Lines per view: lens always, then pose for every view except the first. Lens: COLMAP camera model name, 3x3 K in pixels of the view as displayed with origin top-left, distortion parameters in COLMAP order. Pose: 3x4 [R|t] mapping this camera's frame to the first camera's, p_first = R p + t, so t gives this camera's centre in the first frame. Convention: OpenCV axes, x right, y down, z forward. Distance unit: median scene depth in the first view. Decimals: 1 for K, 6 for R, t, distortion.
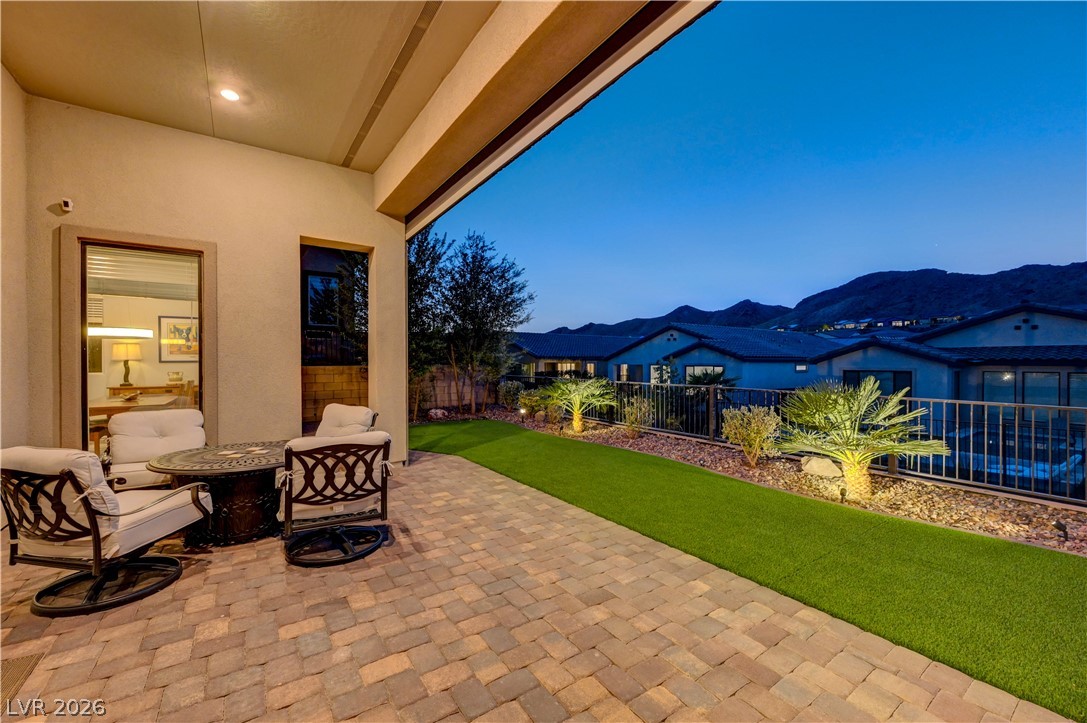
lens RADIAL K [[439.3, 0, 543.5], [0, 439.3, 361.5], [0, 0, 1]] dist [-0.001718, -0.000035]
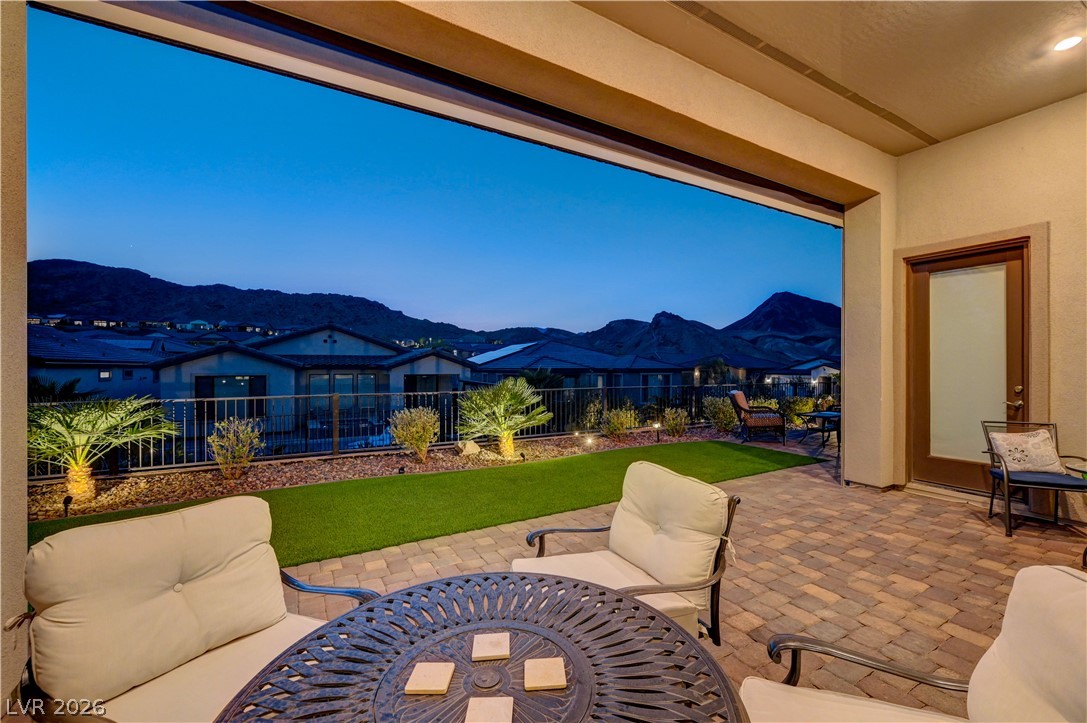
lens RADIAL K [[449.3, 0, 543.5], [0, 449.3, 361.5], [0, 0, 1]] dist [0.000459, 0.000053]
pose [[0.085091, 0.007282, 0.996347, -0.827903], [0.002396, 0.999969, -0.007513, -0.009122], [-0.996370, 0.003027, 0.085071, 0.783036]]
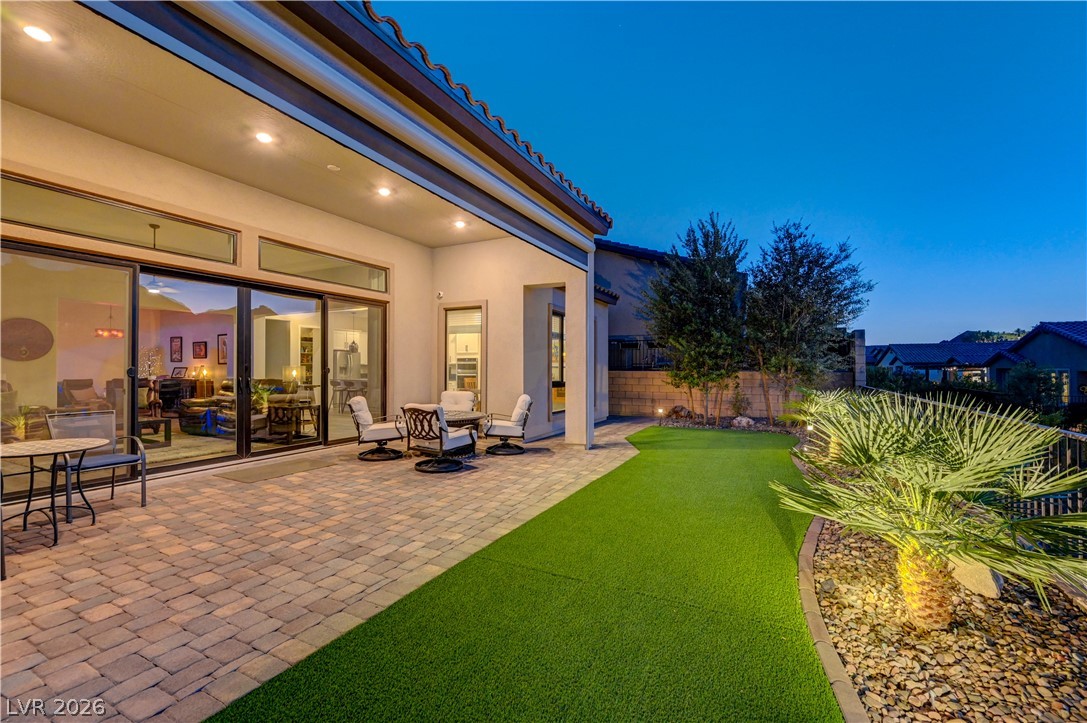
lens RADIAL K [[449.3, 0, 543.5], [0, 449.3, 361.5], [0, 0, 1]] dist [0.000459, 0.000053]
pose [[0.473800, -0.011775, -0.880554, 1.019266], [-0.003582, 0.999877, -0.015298, 0.007533], [0.880625, 0.010403, 0.473699, 0.365789]]
